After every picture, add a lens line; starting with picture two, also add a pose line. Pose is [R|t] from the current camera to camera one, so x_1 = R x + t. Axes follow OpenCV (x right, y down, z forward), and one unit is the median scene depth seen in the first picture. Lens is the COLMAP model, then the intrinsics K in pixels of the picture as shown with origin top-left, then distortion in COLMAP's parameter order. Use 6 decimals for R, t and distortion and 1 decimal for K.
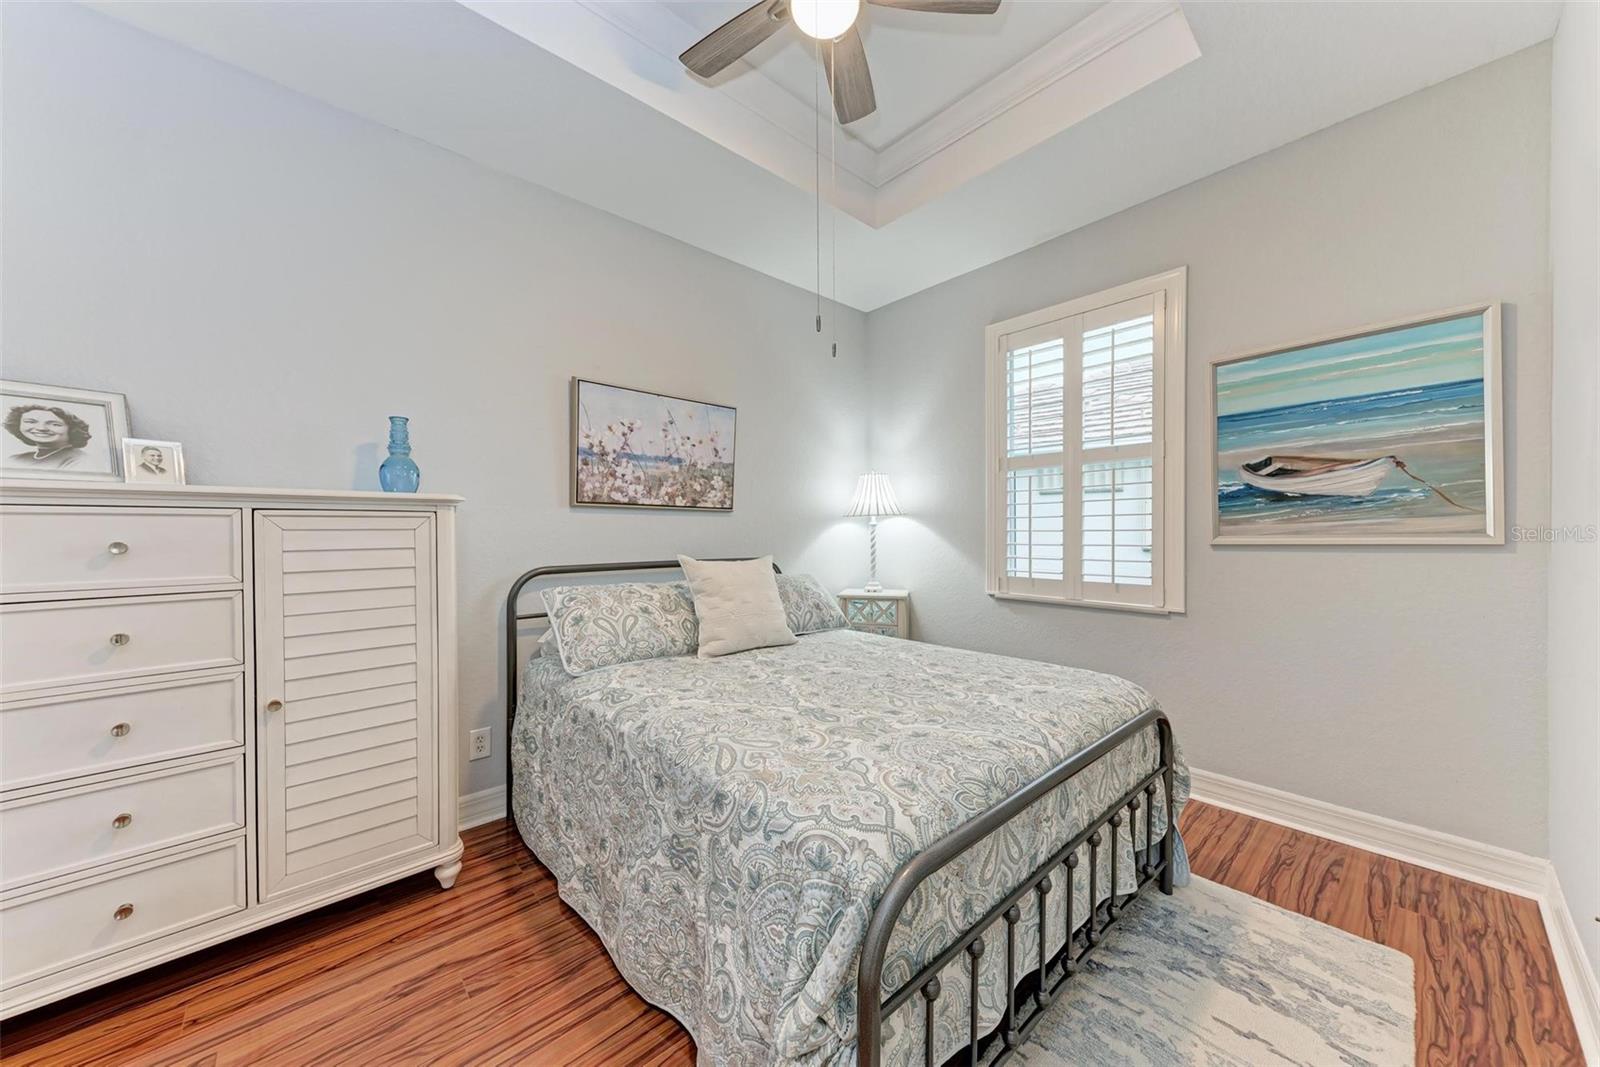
lens RADIAL K [[557.0, 0, 814.2], [0, 557.0, 533.7], [0, 0, 1]] dist [0.014444, -0.004659]
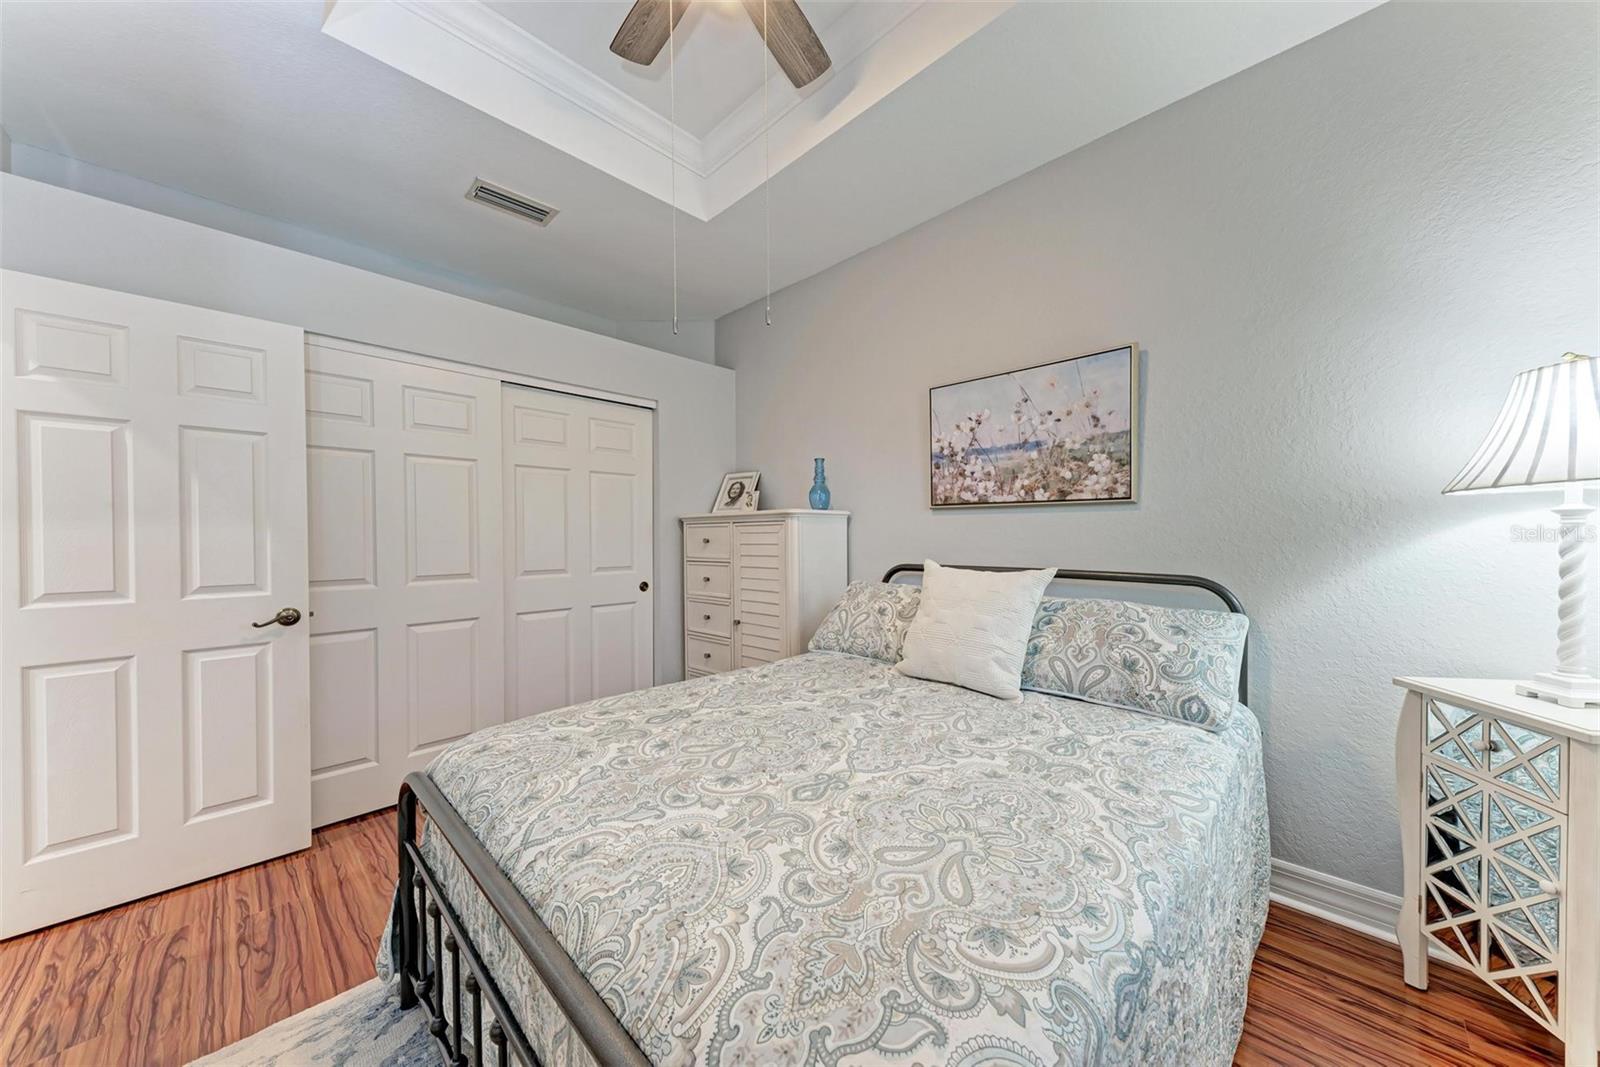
lens RADIAL K [[547.9, 0, 806.9], [0, 547.9, 541.3], [0, 0, 1]] dist [0.017856, -0.004350]
pose [[0.061186, 0.015594, -0.998005, 0.566456], [0.000702, 0.999877, 0.015667, -0.004529], [0.998126, -0.001660, 0.061167, 0.664275]]
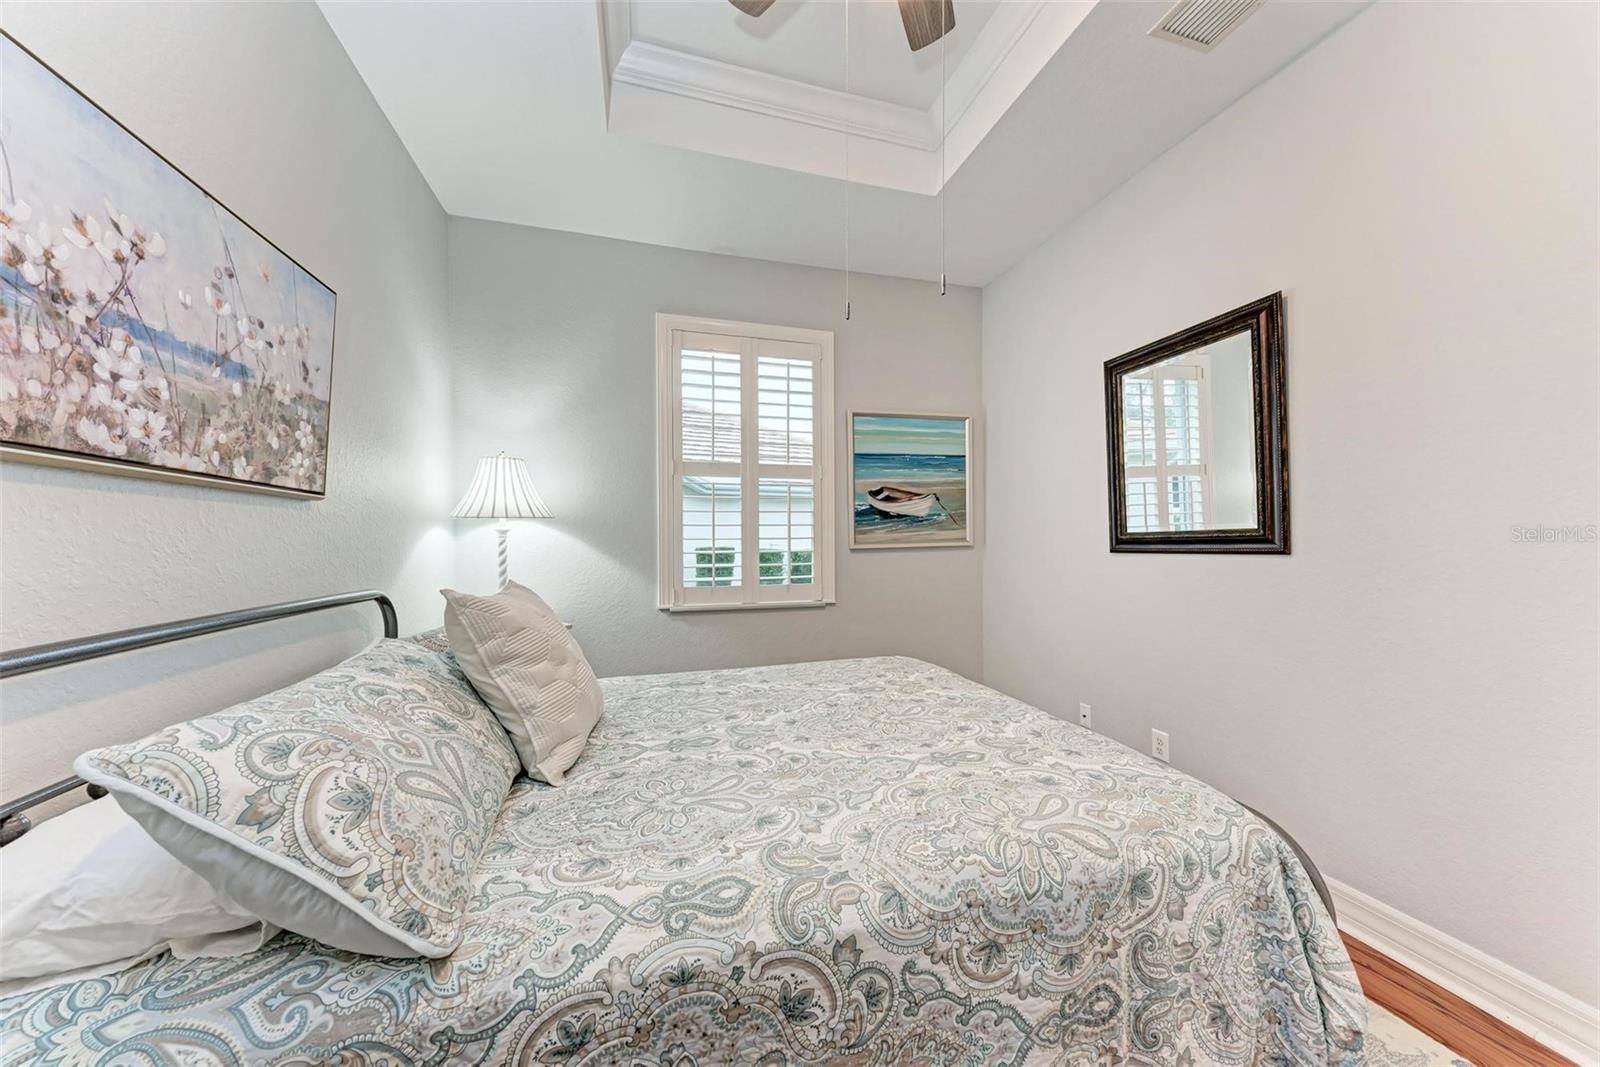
lens RADIAL K [[549.5, 0, 803.5], [0, 549.5, 541.9], [0, 0, 1]] dist [0.016454, -0.004540]
pose [[0.444891, -0.004992, 0.895571, -0.461238], [0.008199, 0.999965, 0.001501, 0.000192], [-0.895547, 0.006675, 0.444916, 0.467782]]
